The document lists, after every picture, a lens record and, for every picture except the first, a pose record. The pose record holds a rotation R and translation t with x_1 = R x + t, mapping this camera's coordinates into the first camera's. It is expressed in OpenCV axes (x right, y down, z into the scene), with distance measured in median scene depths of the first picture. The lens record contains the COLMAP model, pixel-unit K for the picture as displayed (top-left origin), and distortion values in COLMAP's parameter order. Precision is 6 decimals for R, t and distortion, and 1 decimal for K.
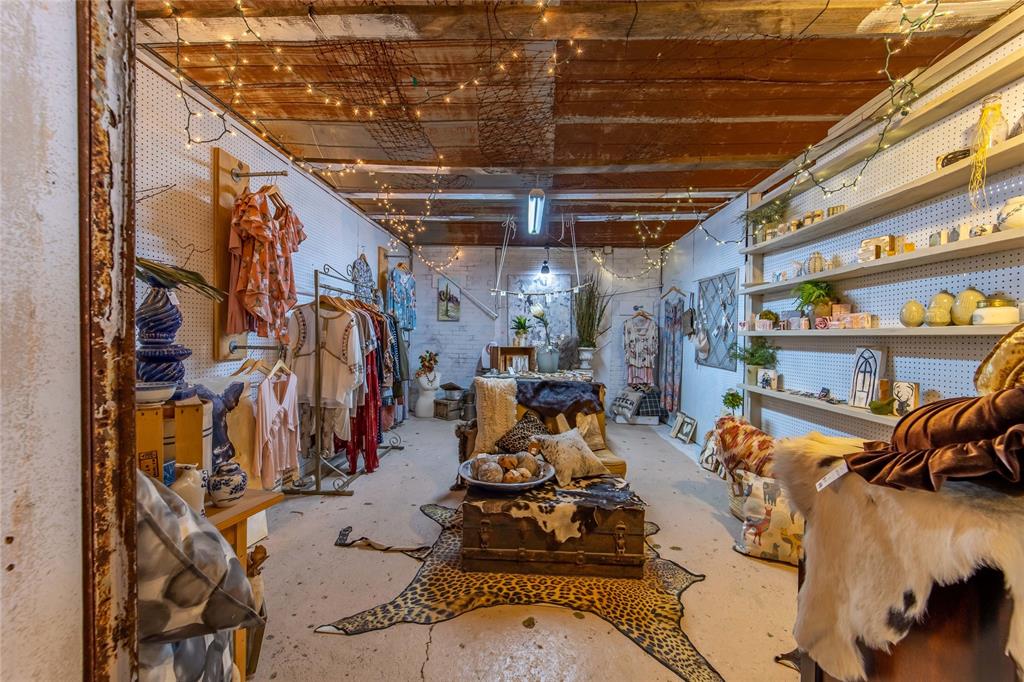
lens RADIAL K [[420.6, 0, 509.3], [0, 420.6, 345.1], [0, 0, 1]] dist [-0.001307, 0.000383]
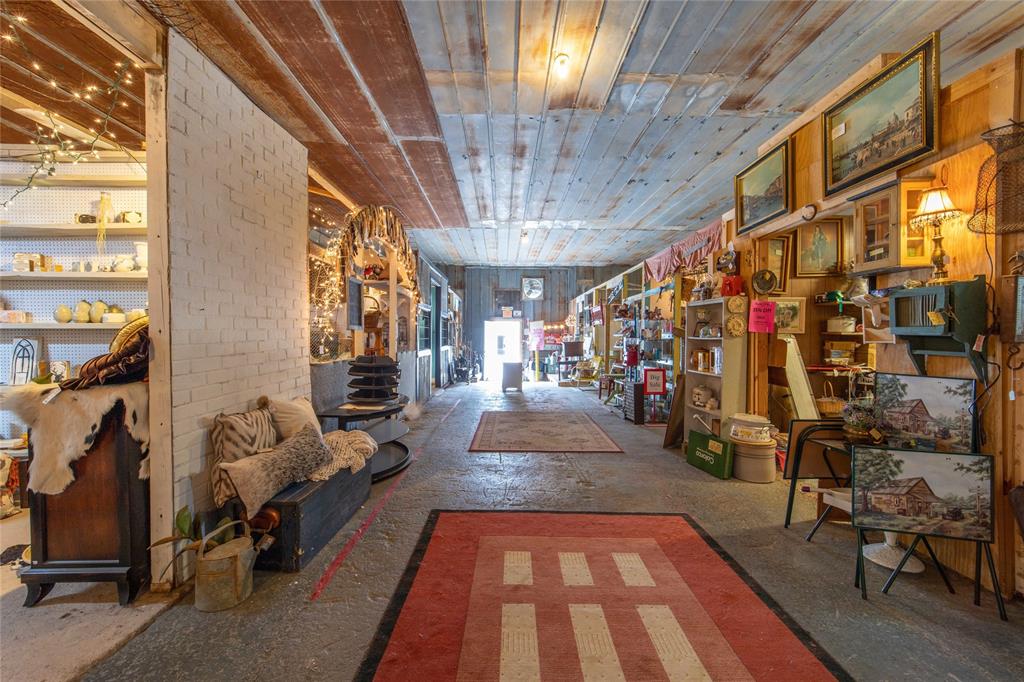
lens RADIAL K [[420.6, 0, 509.3], [0, 420.6, 345.1], [0, 0, 1]] dist [-0.001307, 0.000383]
pose [[-0.045770, -0.035064, 0.998336, -0.641974], [0.014877, 0.999249, 0.035778, 0.005269], [-0.998841, 0.016490, -0.045214, -0.540478]]
